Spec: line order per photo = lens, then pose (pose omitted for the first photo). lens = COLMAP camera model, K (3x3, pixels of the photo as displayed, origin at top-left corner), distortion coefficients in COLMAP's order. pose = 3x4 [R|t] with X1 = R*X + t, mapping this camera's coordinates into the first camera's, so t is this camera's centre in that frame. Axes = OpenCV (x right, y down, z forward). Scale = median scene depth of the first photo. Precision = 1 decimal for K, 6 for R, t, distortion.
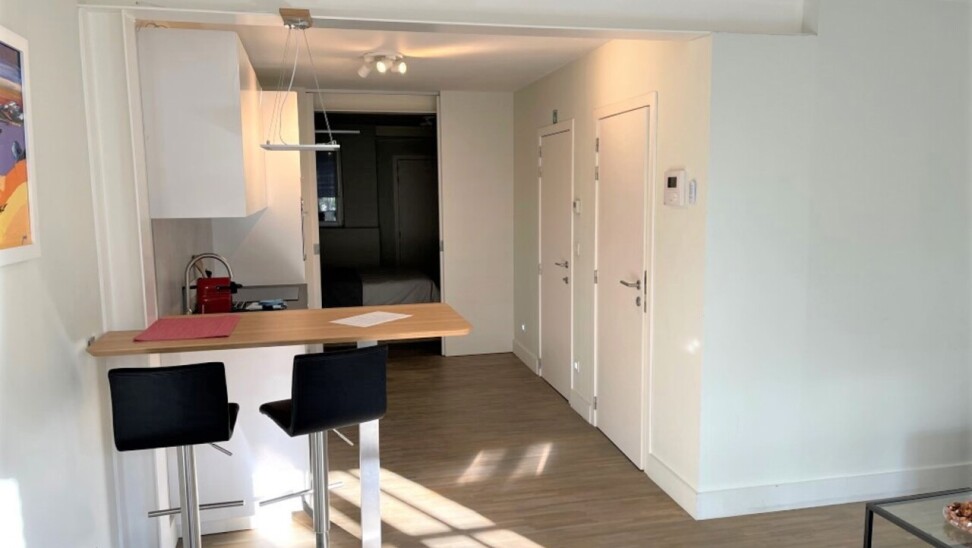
lens RADIAL K [[735.9, 0, 488.7], [0, 735.9, 273.5], [0, 0, 1]] dist [0.013302, 0.001477]
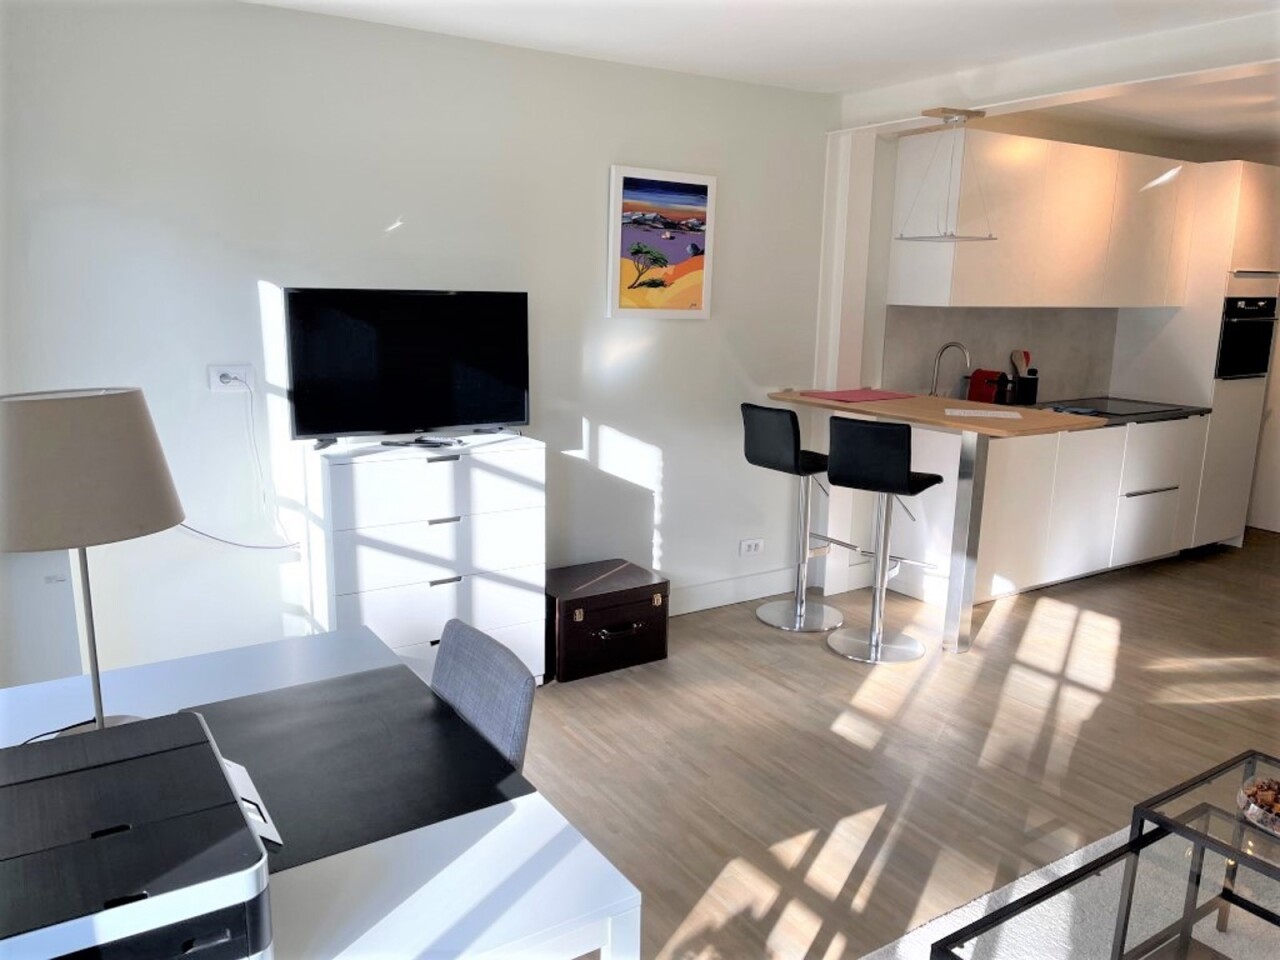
lens RADIAL K [[969.7, 0, 638.4], [0, 969.7, 480.2], [0, 0, 1]] dist [0.055410, -0.071119]
pose [[0.329871, 0.207206, -0.921005, 0.670606], [-0.133066, 0.976079, 0.171937, -0.011264], [0.934601, 0.065838, 0.349552, 0.085783]]
